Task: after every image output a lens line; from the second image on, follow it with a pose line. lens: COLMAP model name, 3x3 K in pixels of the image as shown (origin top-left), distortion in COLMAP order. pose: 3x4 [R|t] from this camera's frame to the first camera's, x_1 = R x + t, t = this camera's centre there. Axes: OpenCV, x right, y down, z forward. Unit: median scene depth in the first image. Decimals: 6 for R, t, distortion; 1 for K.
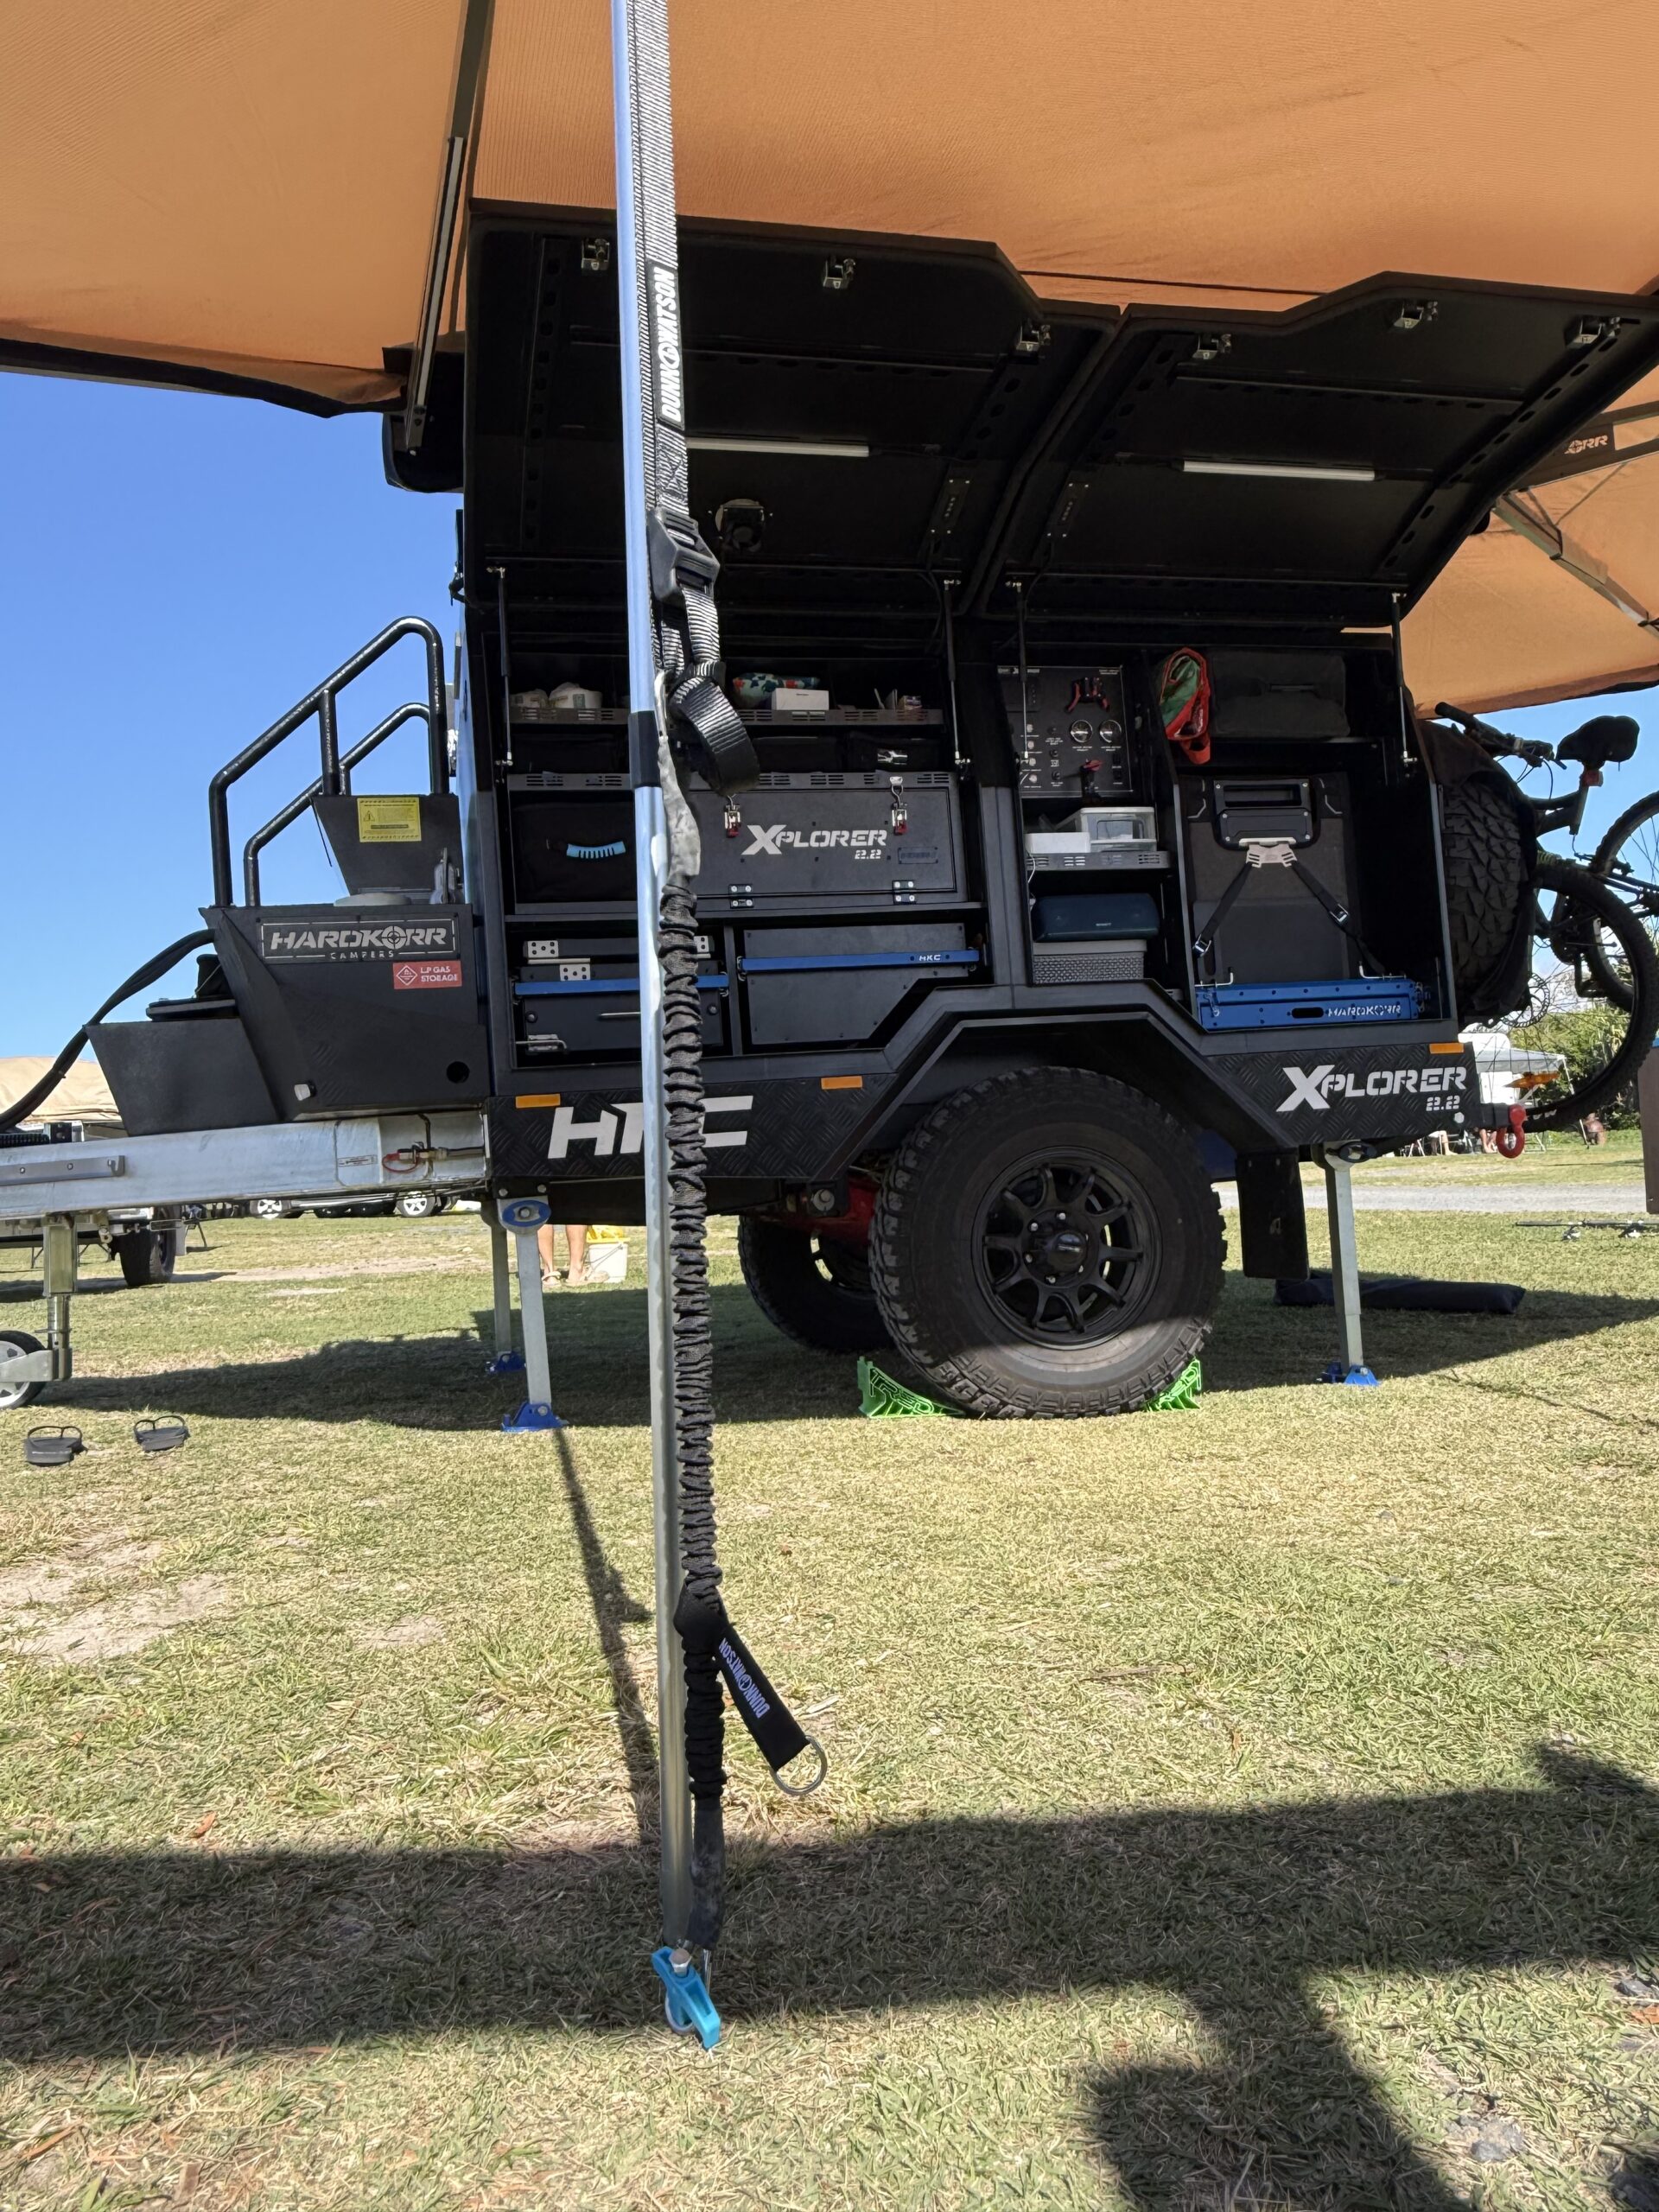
lens RADIAL K [[1524.5, 0, 829.5], [0, 1524.5, 1106.0], [0, 0, 1]] dist [0.004750, -0.000448]
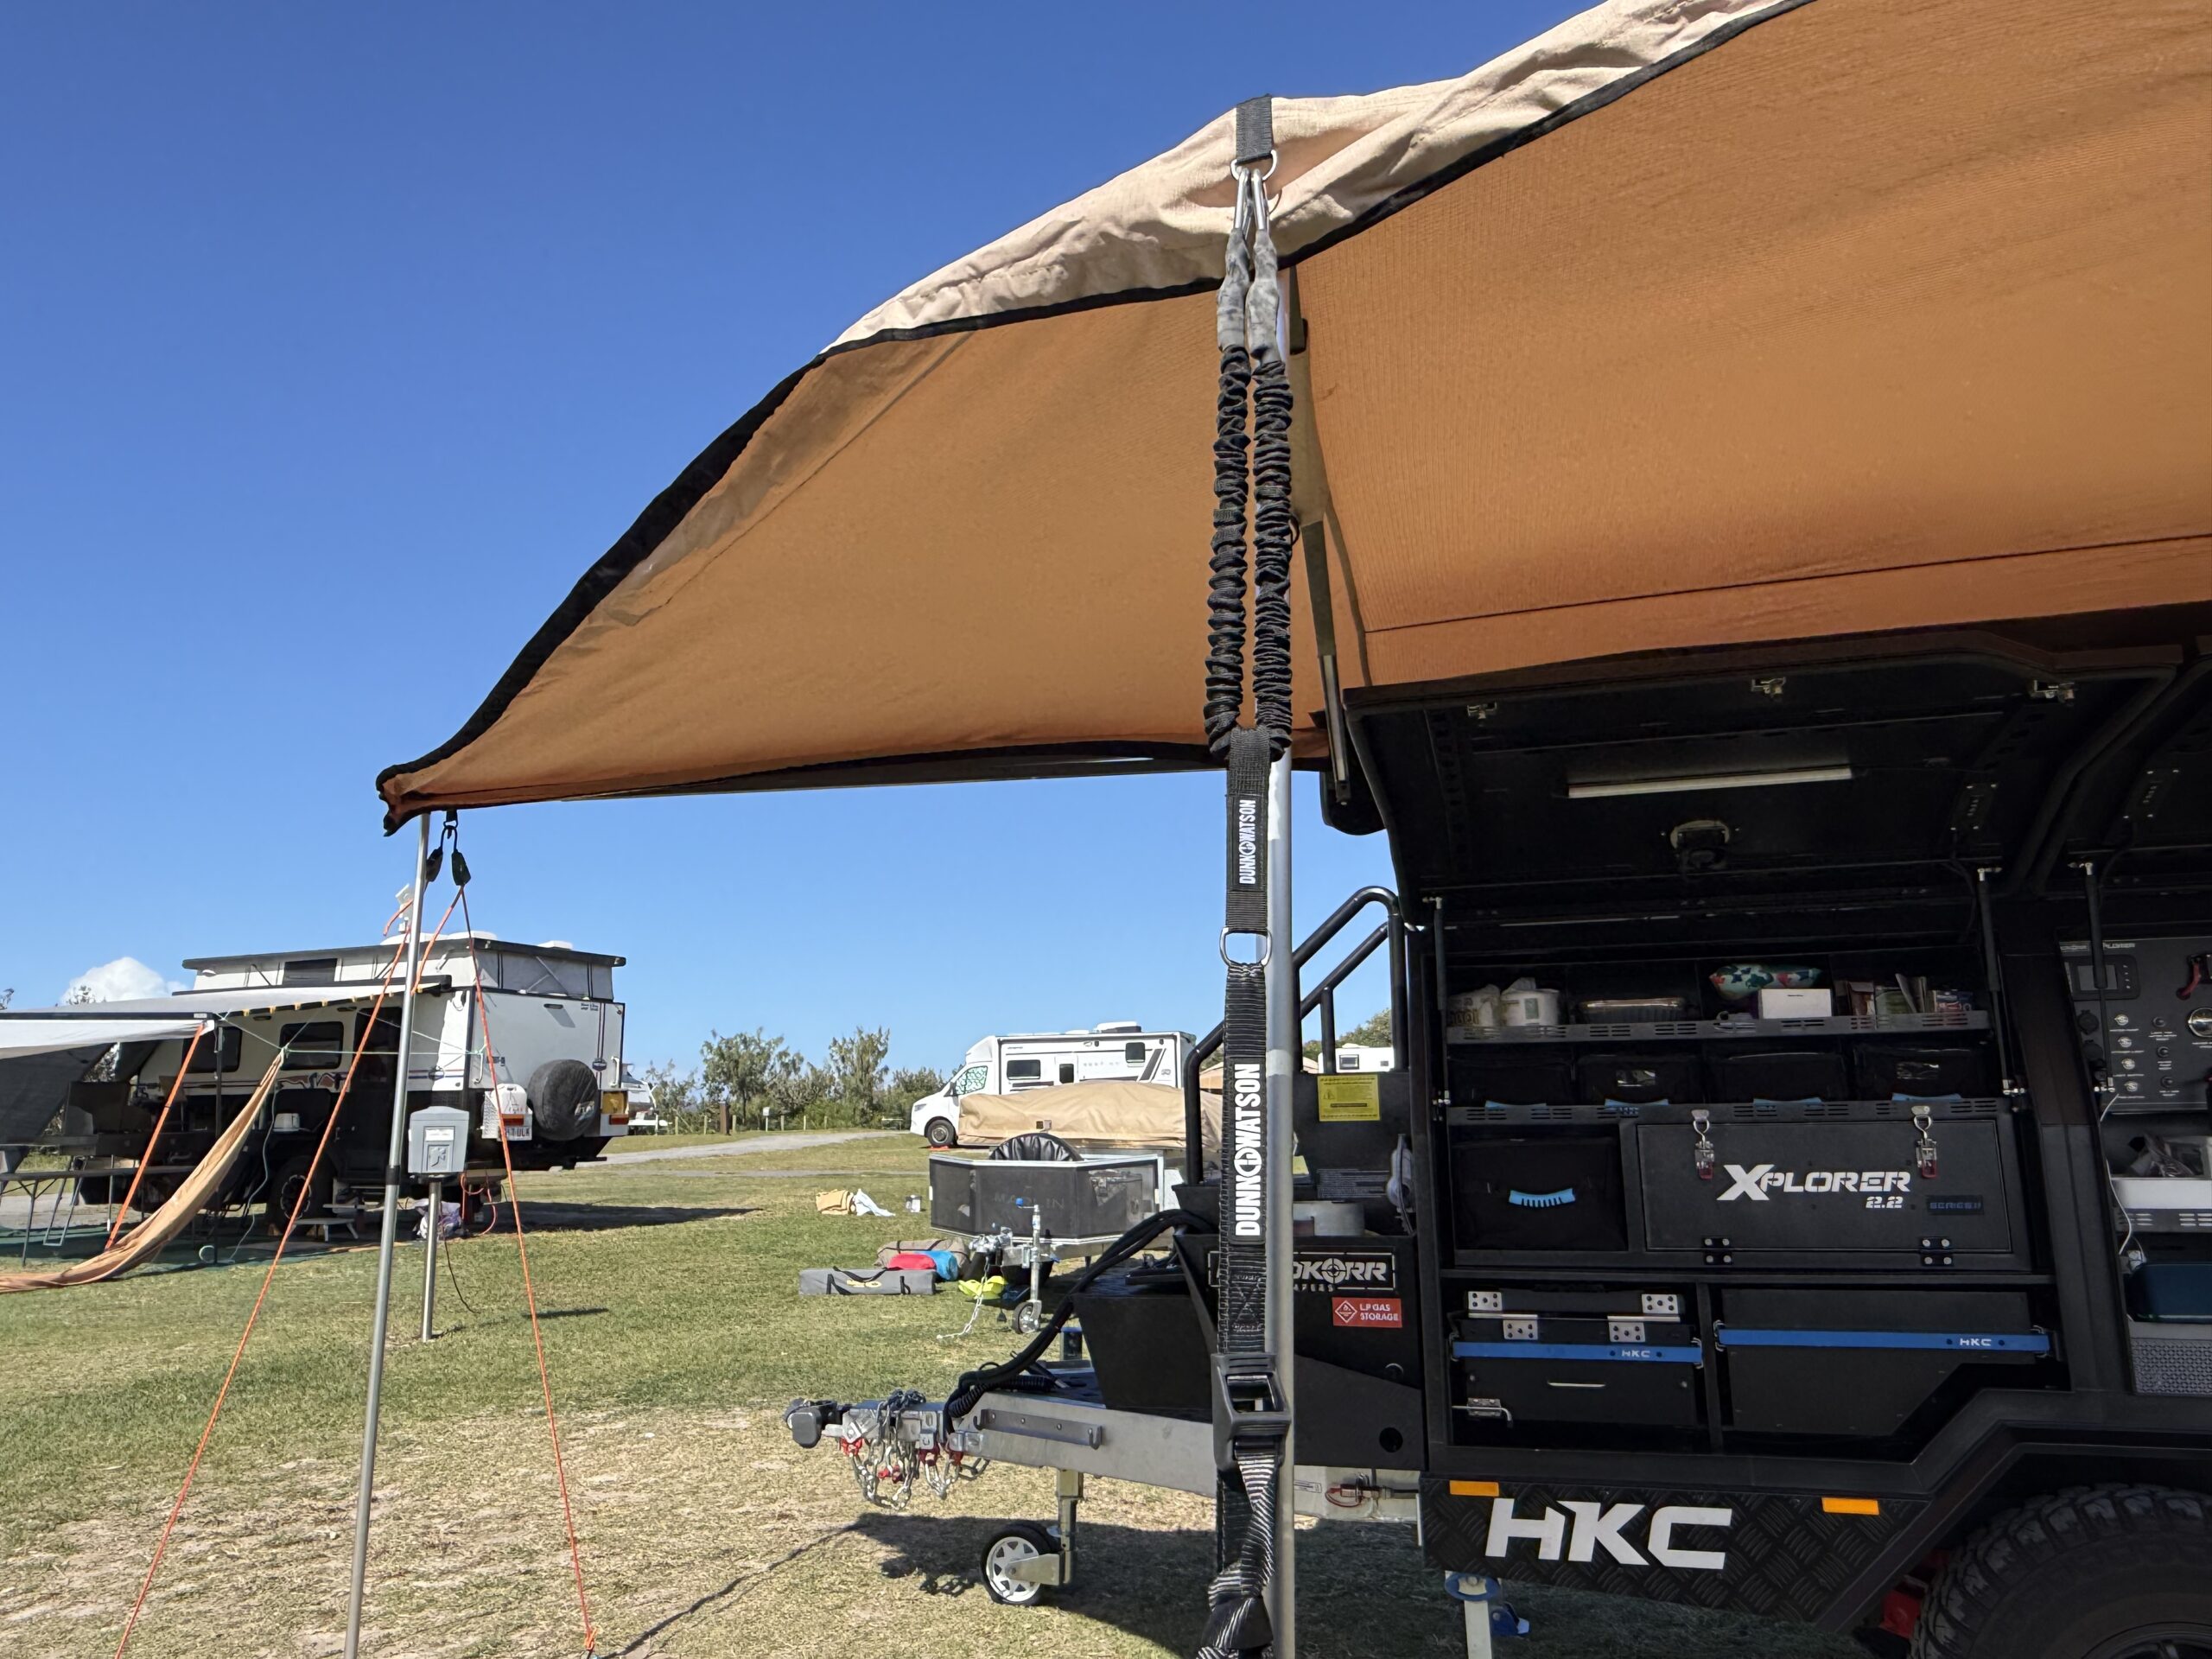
lens RADIAL K [[1524.5, 0, 1106.0], [0, 1524.5, 829.5], [0, 0, 1]] dist [0.004750, -0.000448]
pose [[0.863468, -0.033421, -0.503295, 0.085494], [-0.020842, 0.994586, -0.101803, -0.277675], [0.503973, 0.098393, 0.858097, 0.059399]]
